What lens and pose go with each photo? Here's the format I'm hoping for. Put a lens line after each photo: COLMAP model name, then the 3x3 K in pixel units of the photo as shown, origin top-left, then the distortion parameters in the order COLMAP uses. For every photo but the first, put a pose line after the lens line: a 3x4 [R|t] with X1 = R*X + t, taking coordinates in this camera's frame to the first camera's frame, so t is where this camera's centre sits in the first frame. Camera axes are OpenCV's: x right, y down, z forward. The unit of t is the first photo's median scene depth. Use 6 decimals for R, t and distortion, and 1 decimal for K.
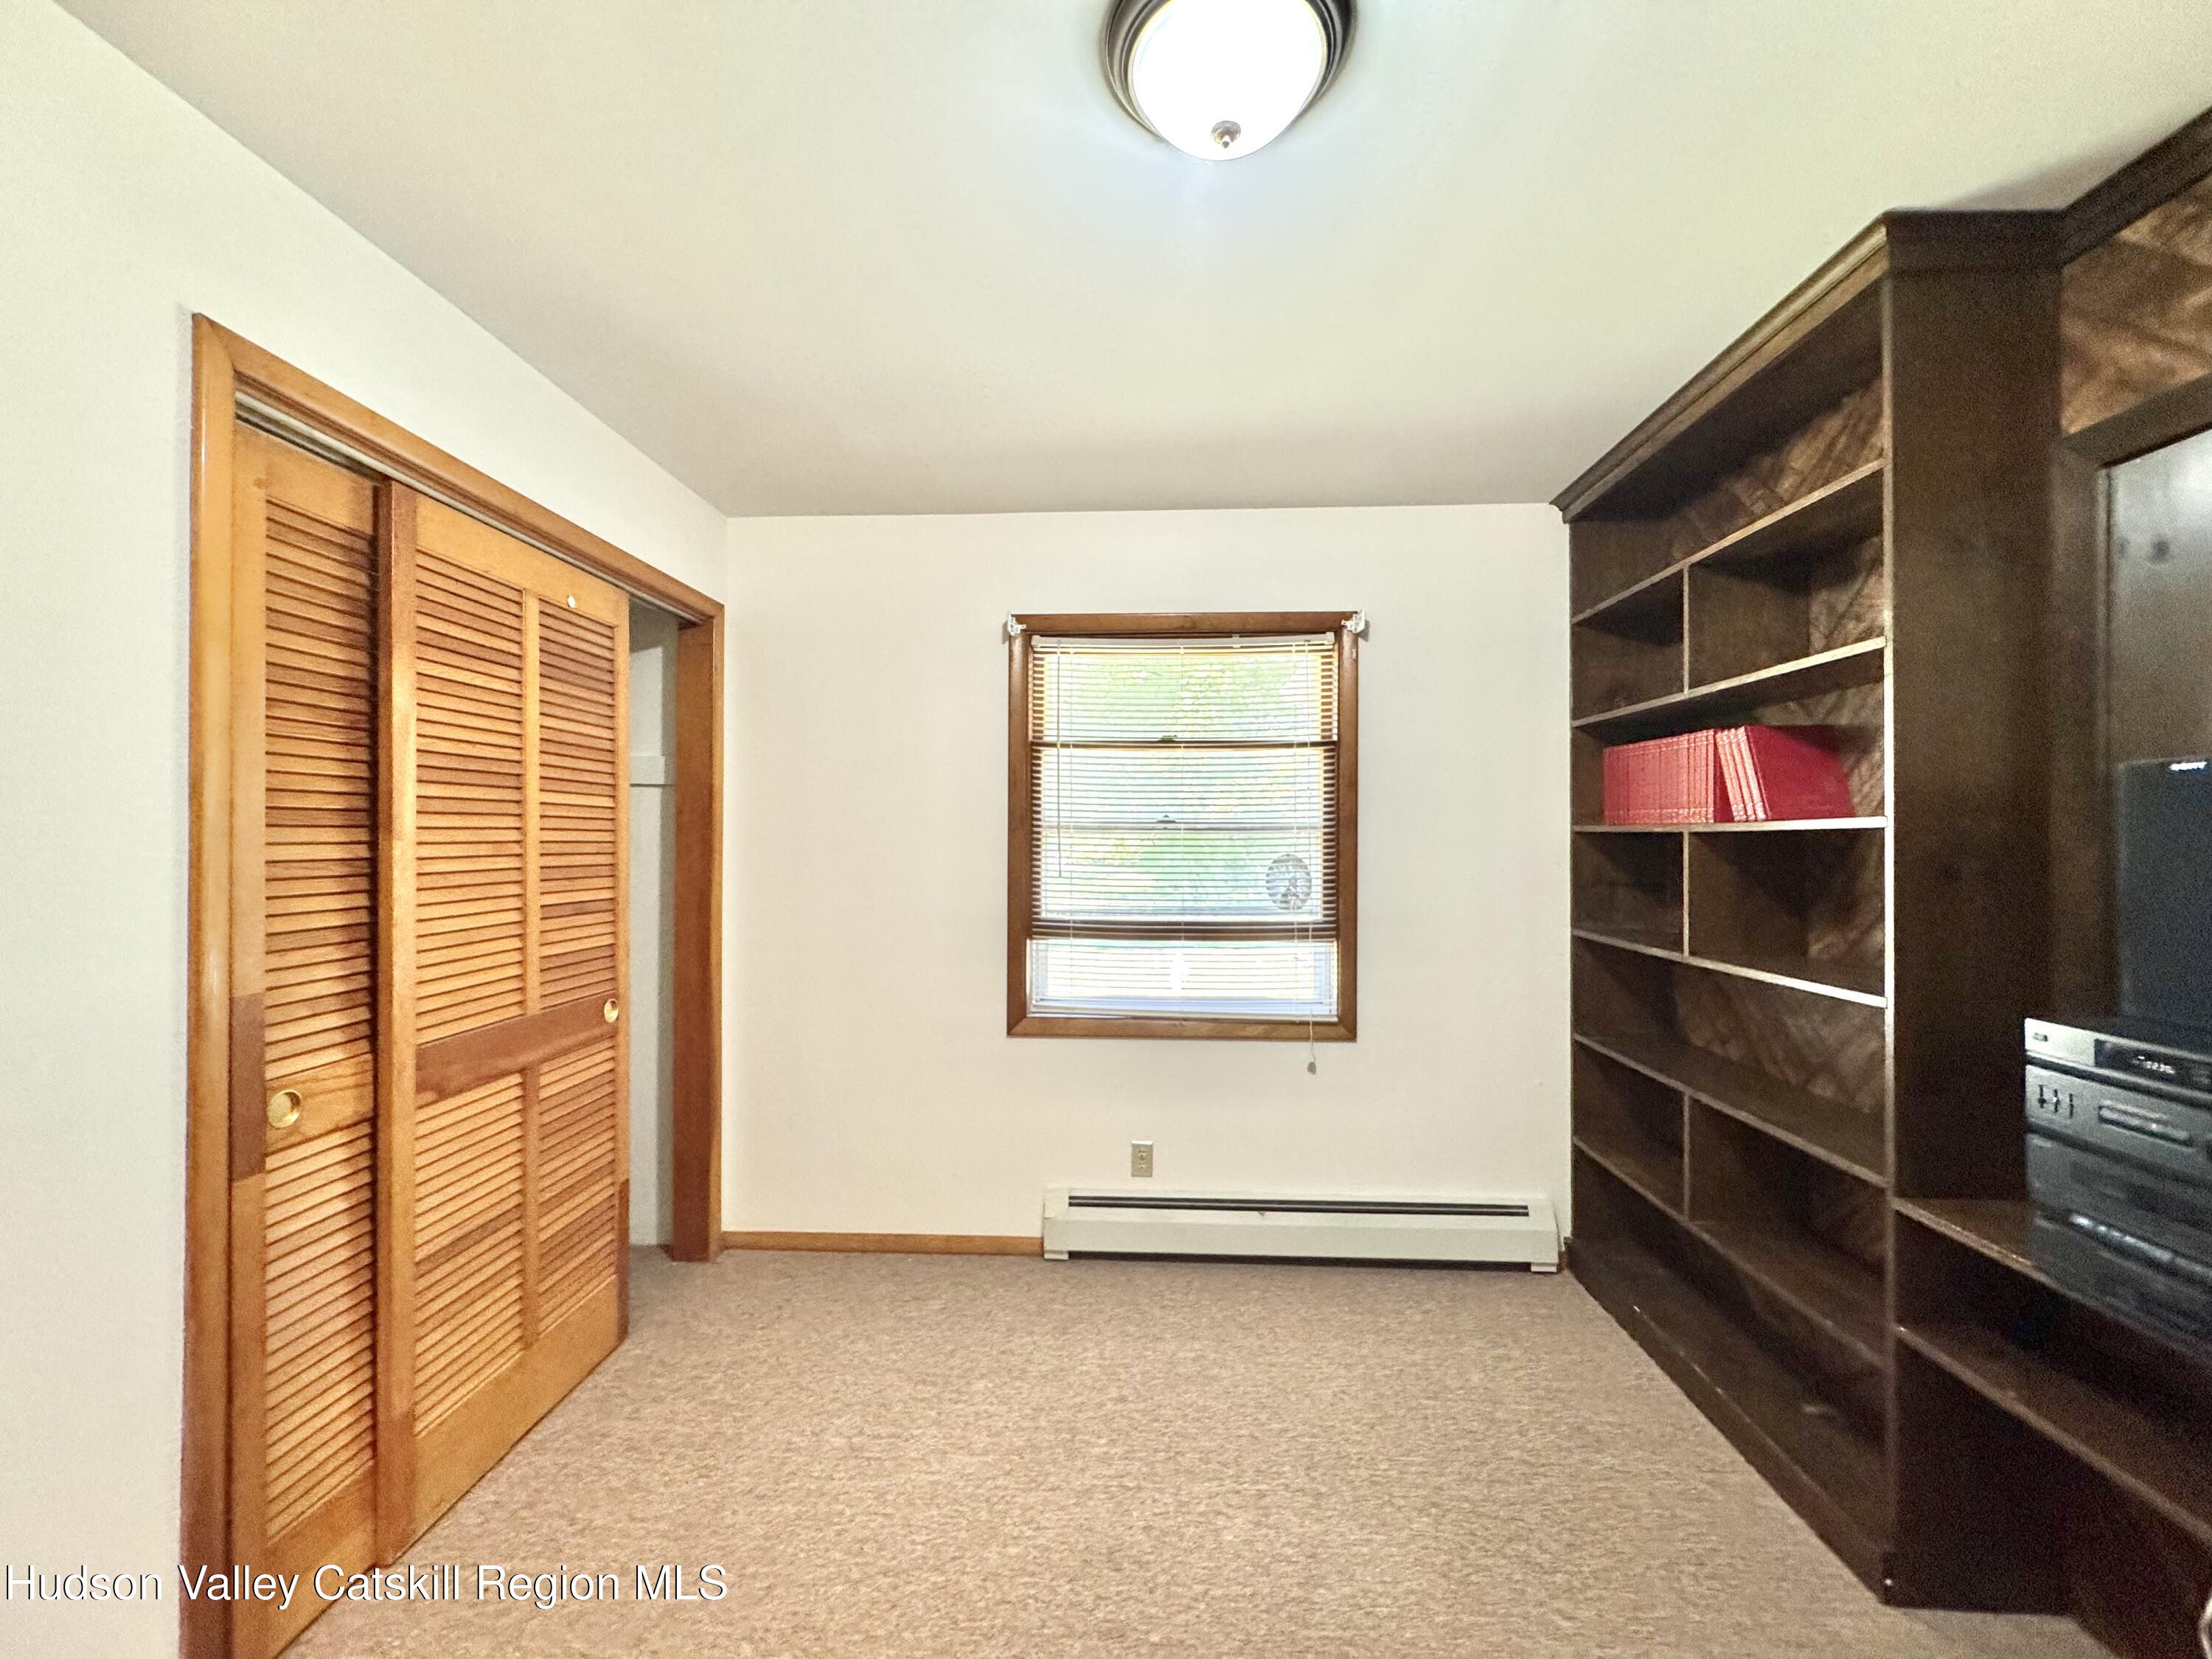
lens RADIAL K [[883.4, 0, 1104.1], [0, 883.4, 829.7], [0, 0, 1]] dist [-0.003016, 0.000762]
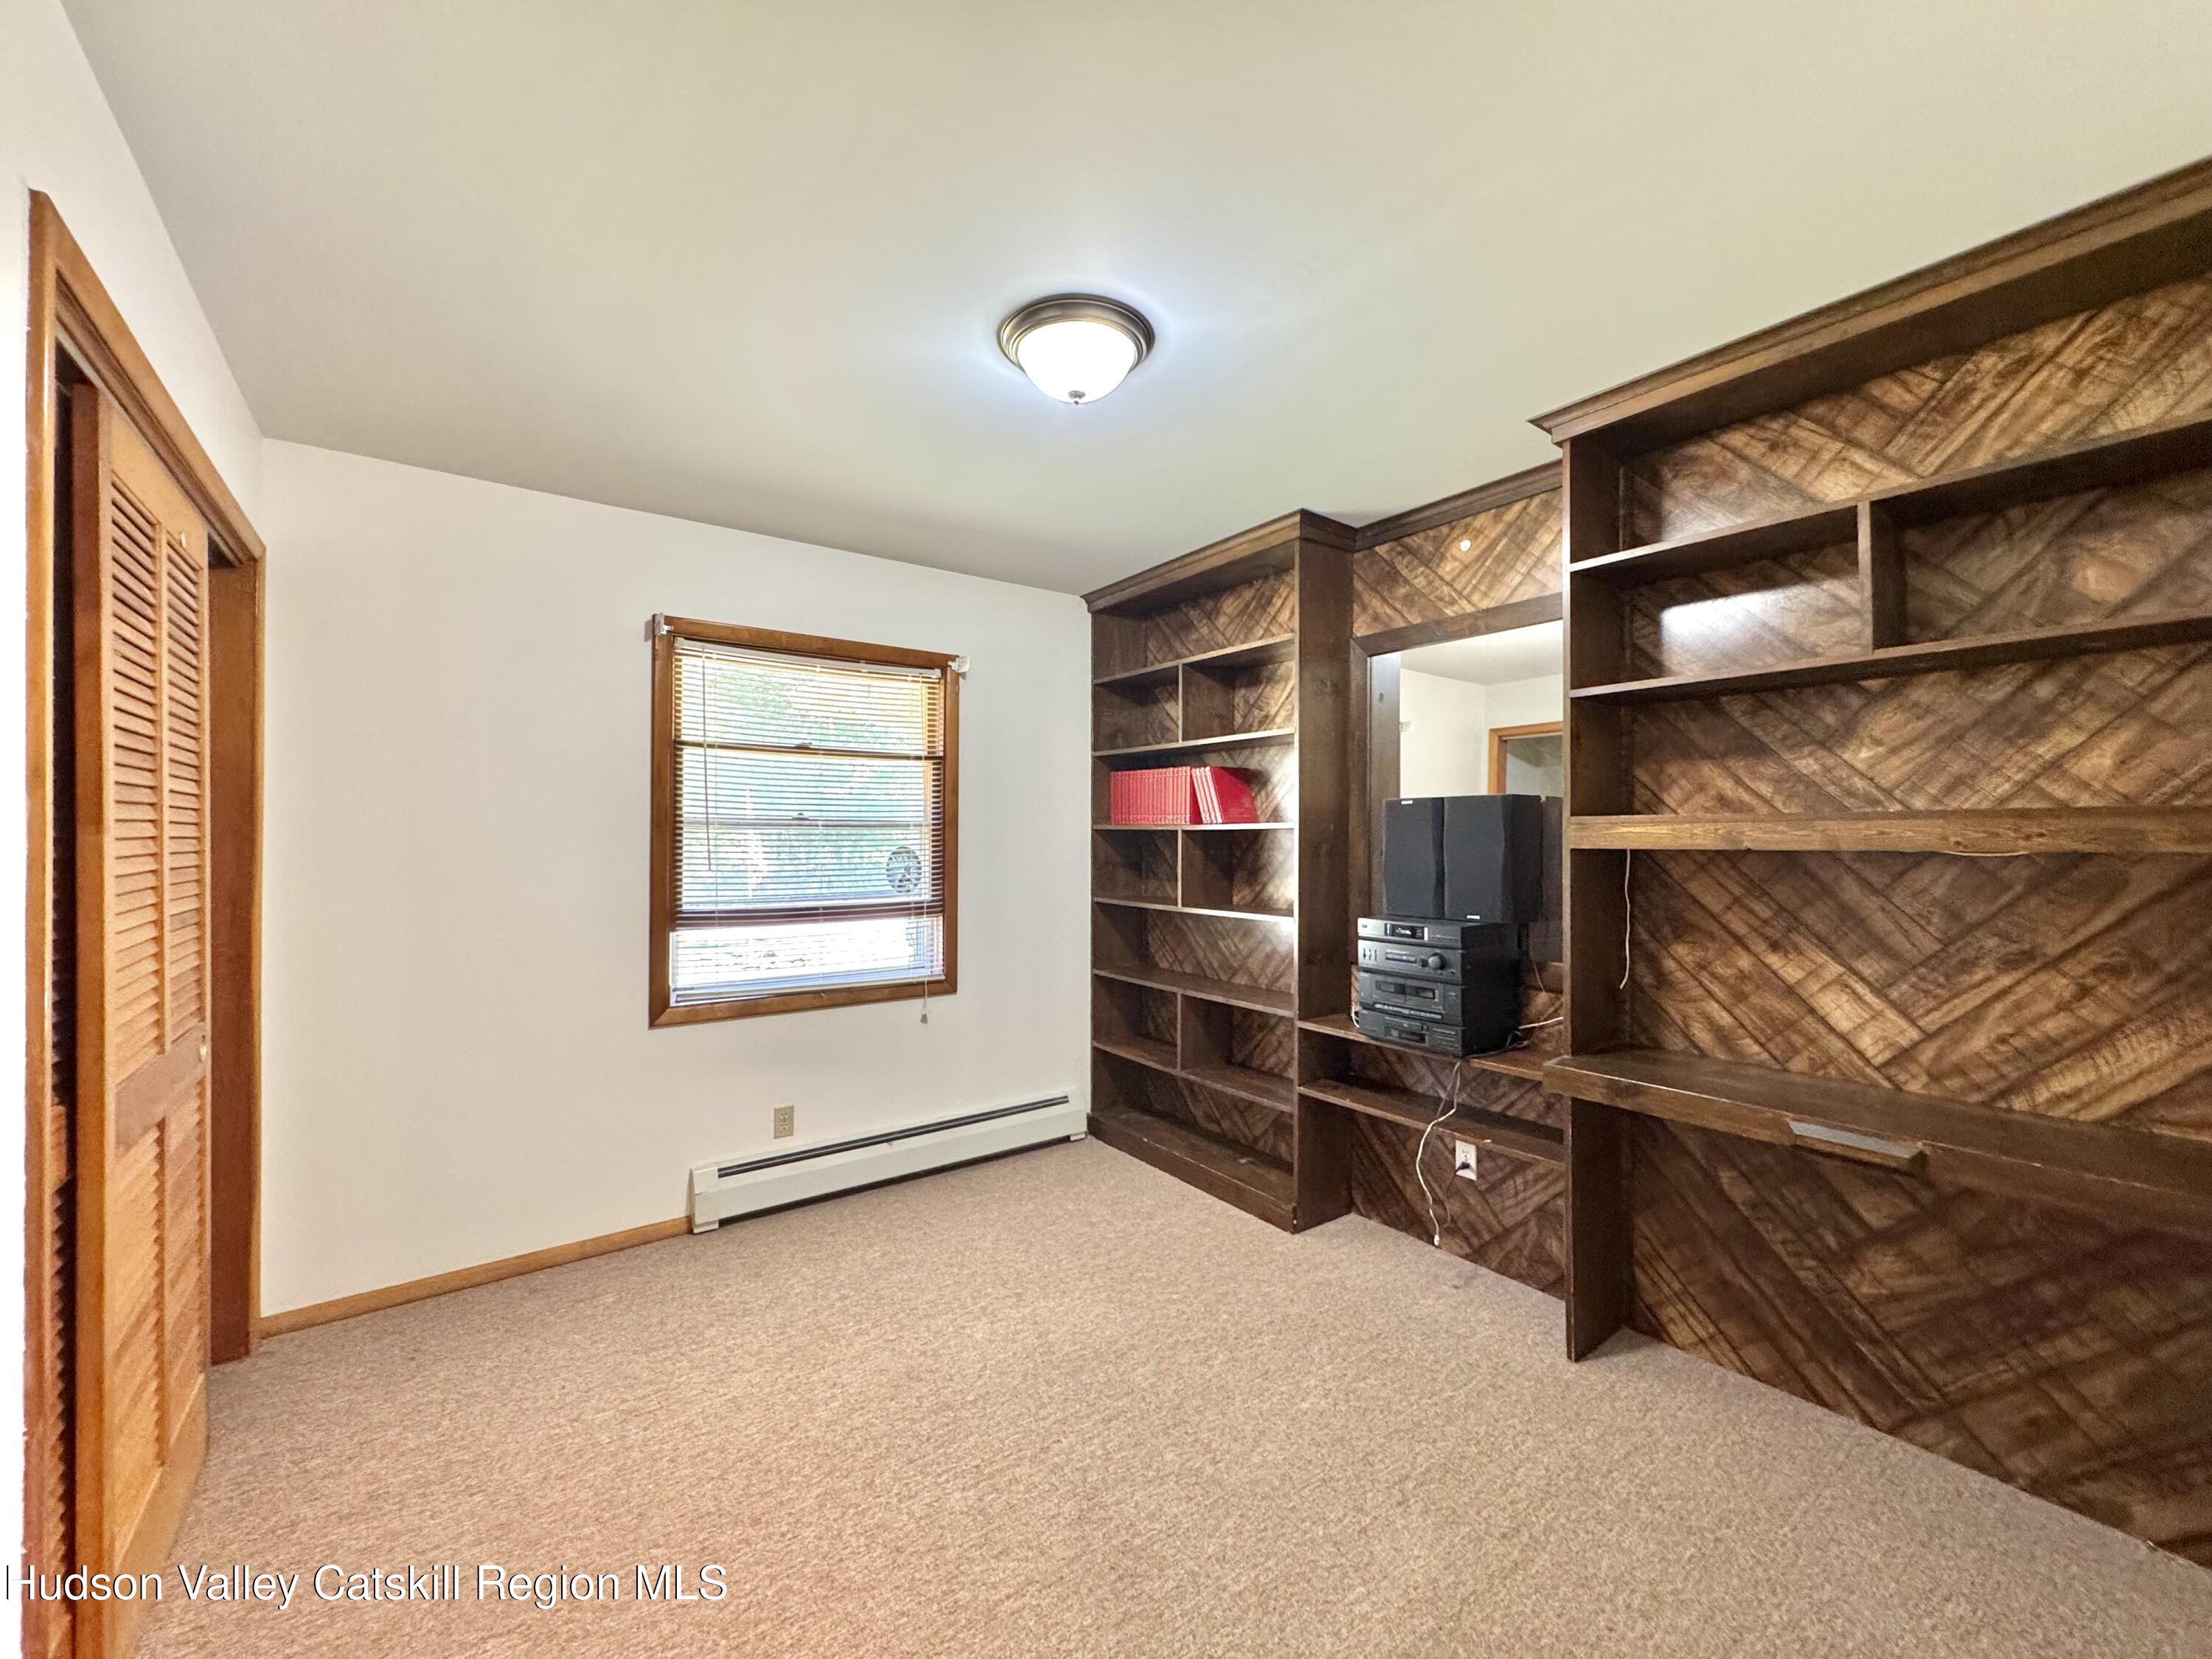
lens RADIAL K [[883.4, 0, 1103.2], [0, 883.4, 830.1], [0, 0, 1]] dist [-0.003016, 0.000762]
pose [[0.775026, 0.002771, 0.631923, -0.455036], [-0.005633, 0.999981, 0.002524, -0.000052], [-0.631904, -0.005515, 0.775027, -0.153580]]
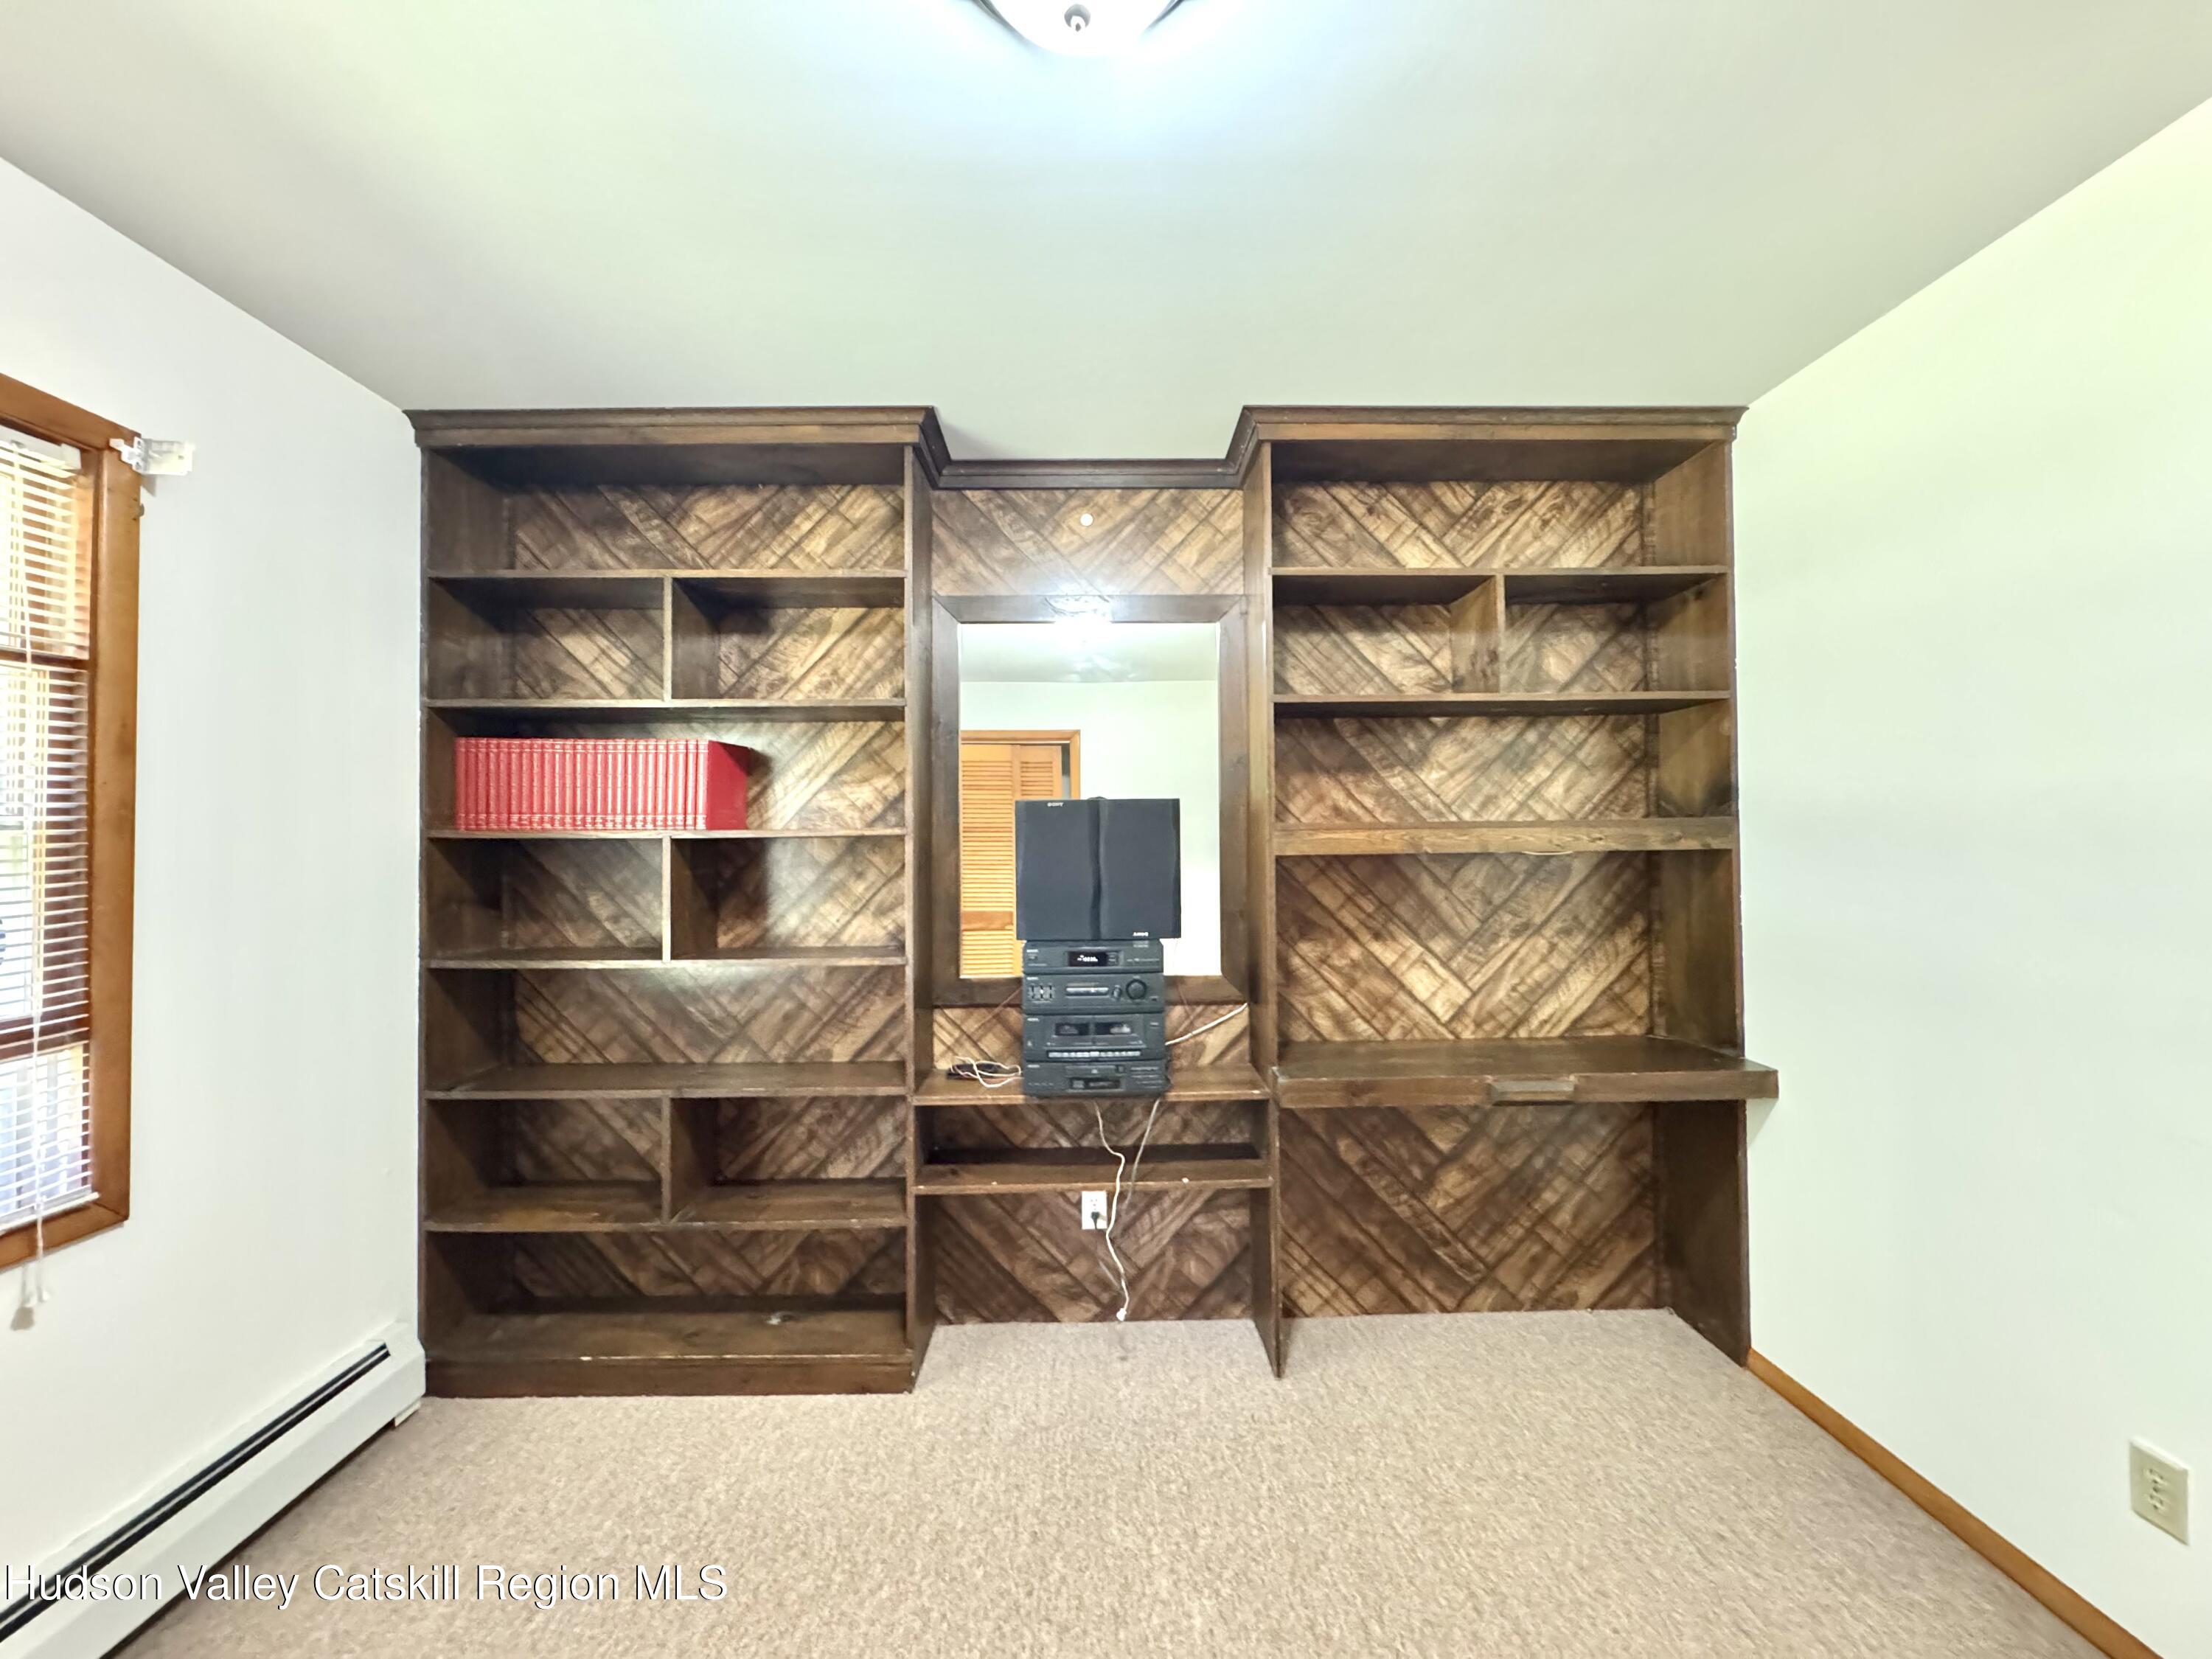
lens RADIAL K [[883.4, 0, 1101.1], [0, 883.4, 831.1], [0, 0, 1]] dist [-0.003016, 0.000762]
pose [[-0.070412, 0.014282, 0.997416, -0.380337], [-0.001497, 0.999895, -0.014424, 0.007992], [-0.997517, -0.002509, -0.070384, 0.564392]]
